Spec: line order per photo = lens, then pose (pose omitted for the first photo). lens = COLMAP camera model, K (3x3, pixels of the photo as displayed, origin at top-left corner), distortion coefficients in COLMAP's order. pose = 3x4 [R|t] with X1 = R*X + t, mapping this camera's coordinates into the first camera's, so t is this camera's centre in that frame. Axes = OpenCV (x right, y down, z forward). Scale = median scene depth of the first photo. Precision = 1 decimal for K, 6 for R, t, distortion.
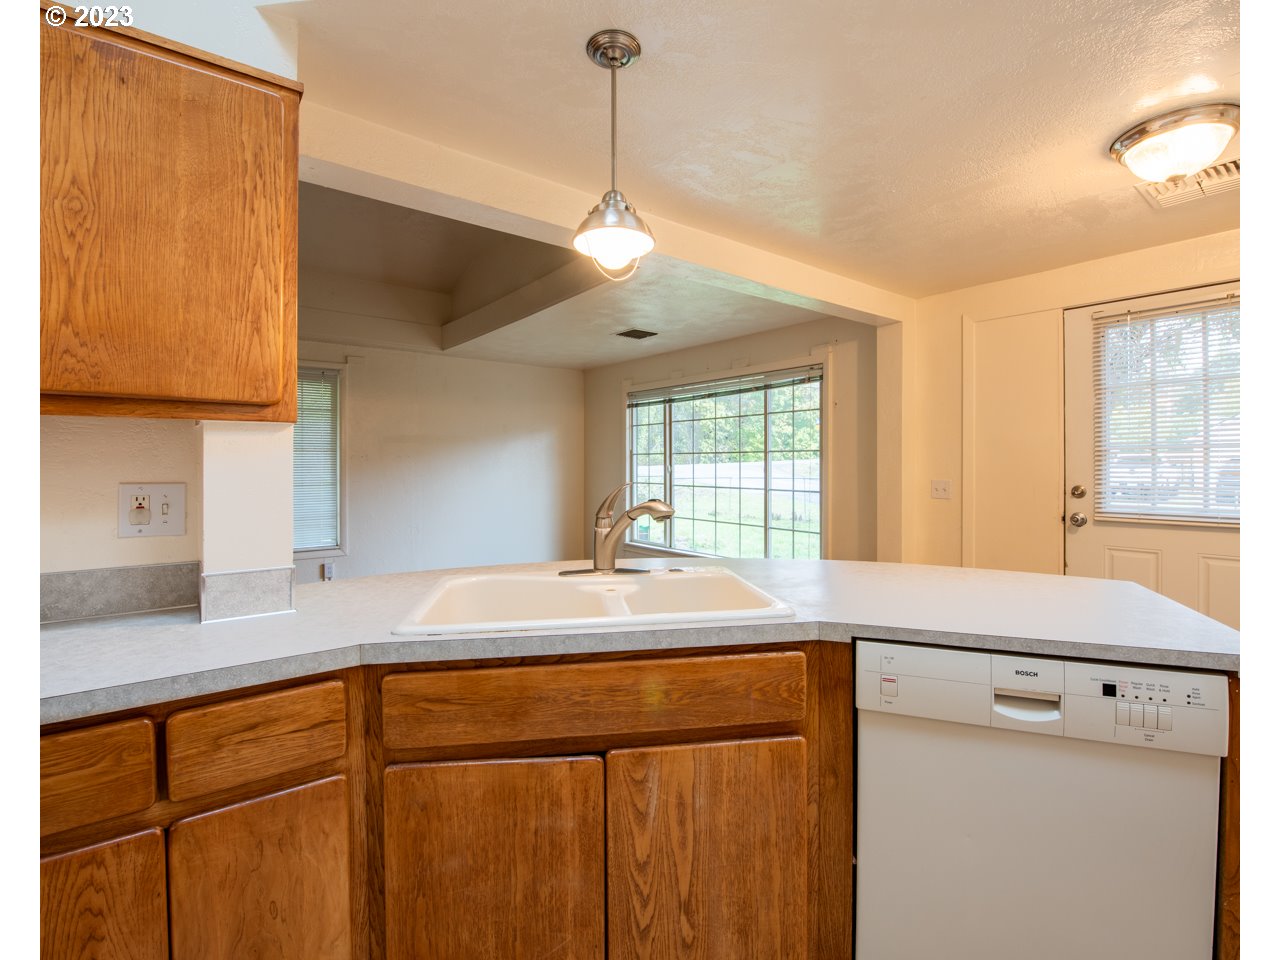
lens RADIAL K [[596.1, 0, 628.8], [0, 596.1, 467.4], [0, 0, 1]] dist [-0.013490, -0.003495]
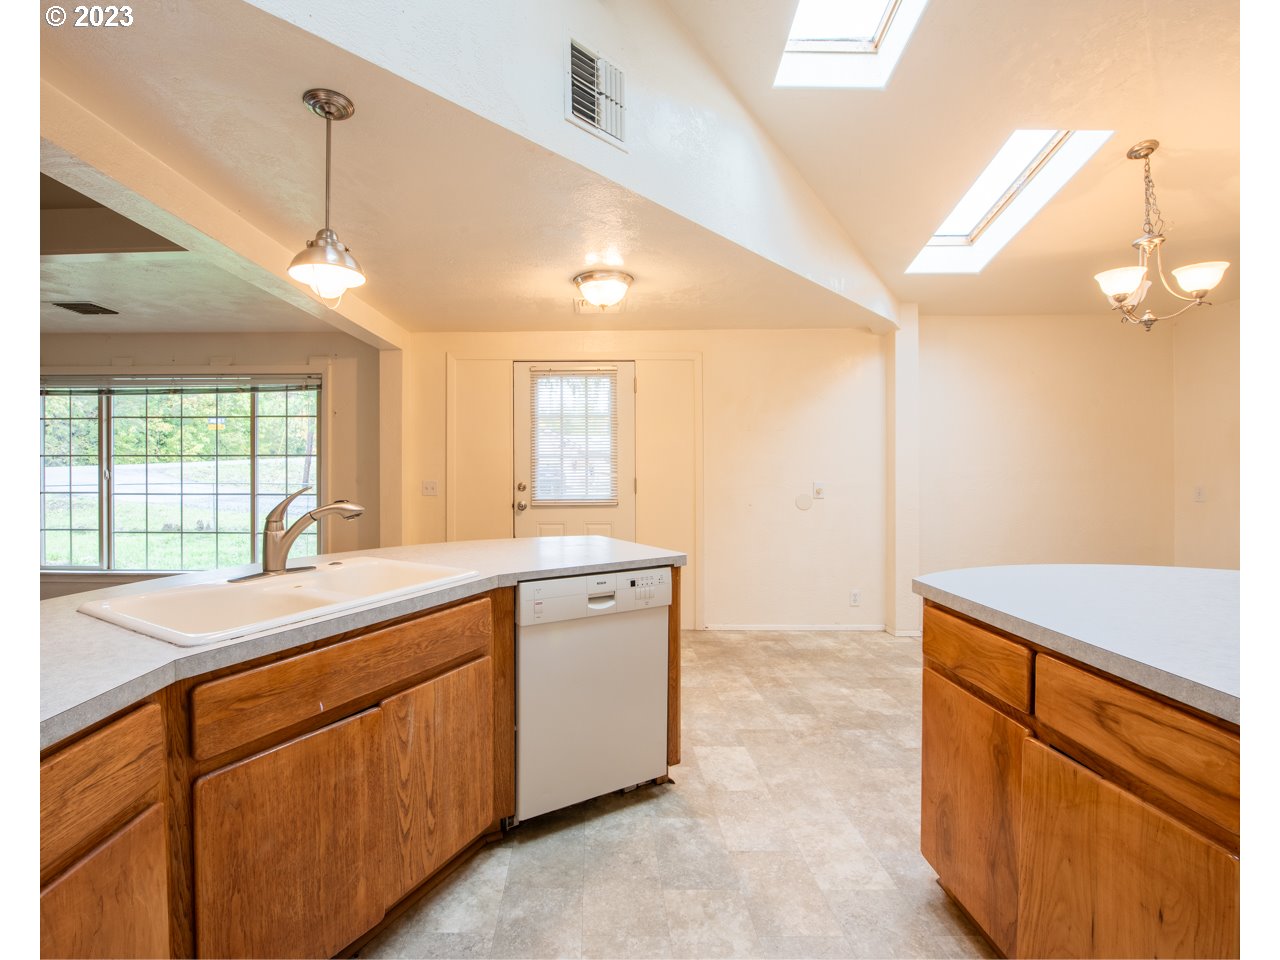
lens RADIAL K [[591.1, 0, 581.3], [0, 591.1, 468.6], [0, 0, 1]] dist [-0.019428, -0.001526]
pose [[0.627839, -0.002995, 0.778337, -0.718308], [0.004979, 0.999988, -0.000168, -0.006963], [-0.778327, 0.003981, 0.627847, -0.096496]]
